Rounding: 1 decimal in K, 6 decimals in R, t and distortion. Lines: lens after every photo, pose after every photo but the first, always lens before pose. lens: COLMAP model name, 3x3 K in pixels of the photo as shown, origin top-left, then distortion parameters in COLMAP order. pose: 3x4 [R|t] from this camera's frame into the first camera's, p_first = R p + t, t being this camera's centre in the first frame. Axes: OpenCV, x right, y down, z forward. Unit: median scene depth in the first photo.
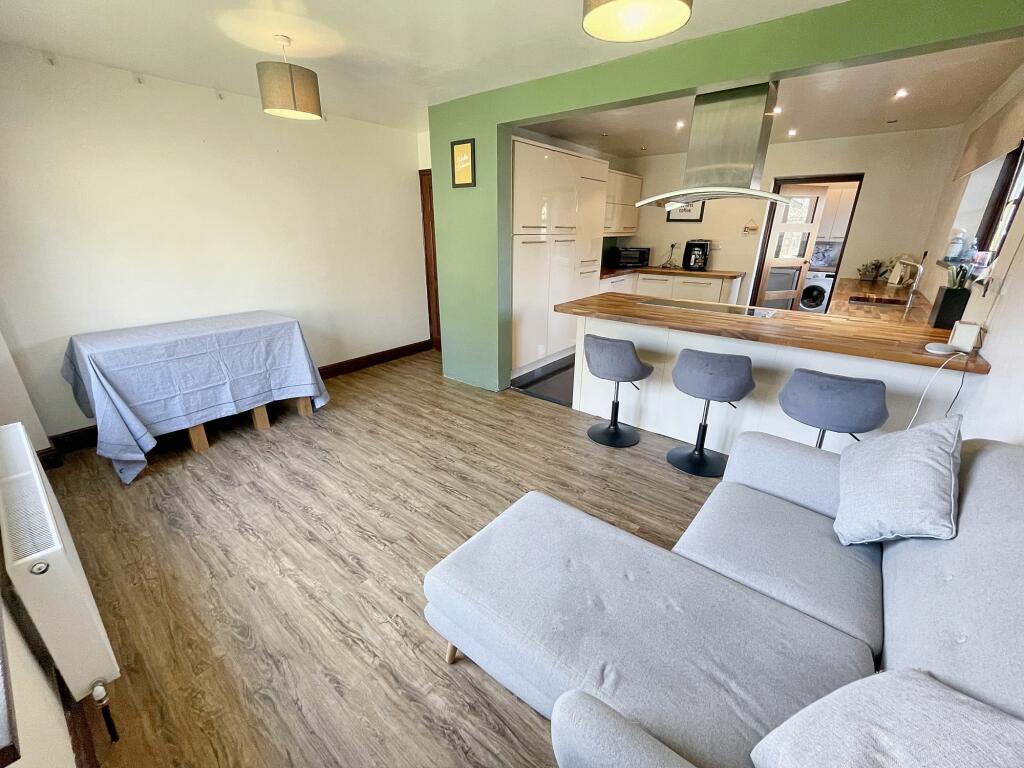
lens RADIAL K [[414.7, 0, 511.8], [0, 414.7, 386.1], [0, 0, 1]] dist [-0.000712, -0.000219]
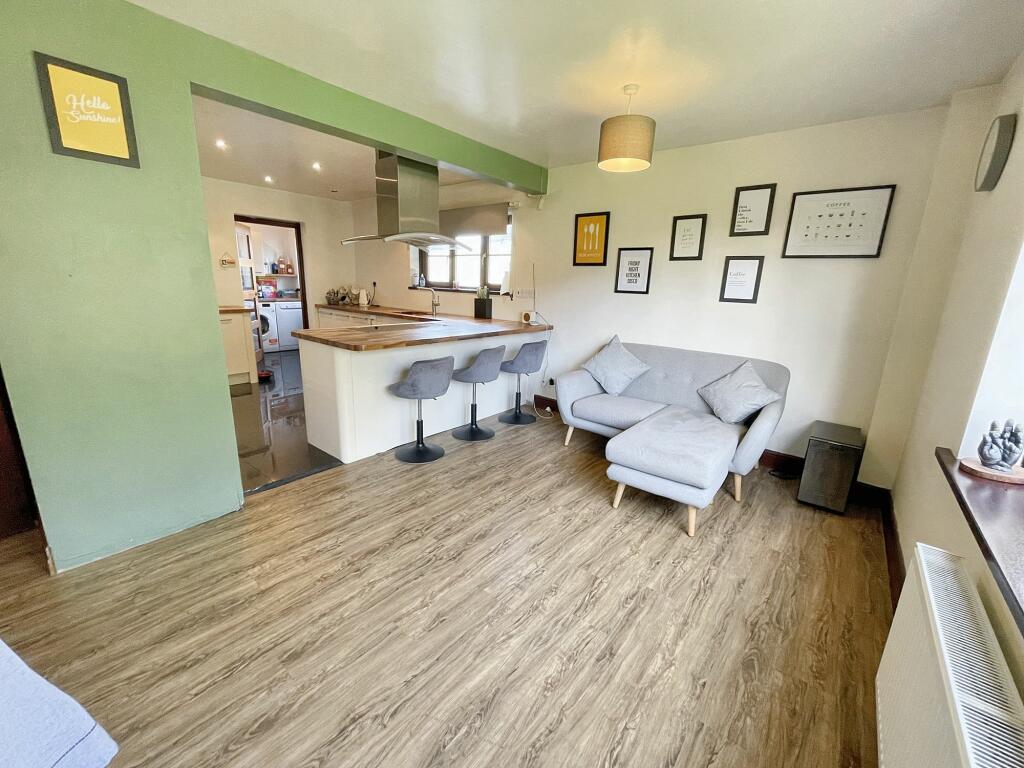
lens RADIAL K [[414.7, 0, 518.1], [0, 414.7, 378.4], [0, 0, 1]] dist [-0.000712, -0.000219]
pose [[0.003260, -0.231764, 0.972767, -1.046352], [0.323814, 0.920604, 0.218251, -0.292167], [-0.946115, 0.314284, 0.078050, 0.898148]]
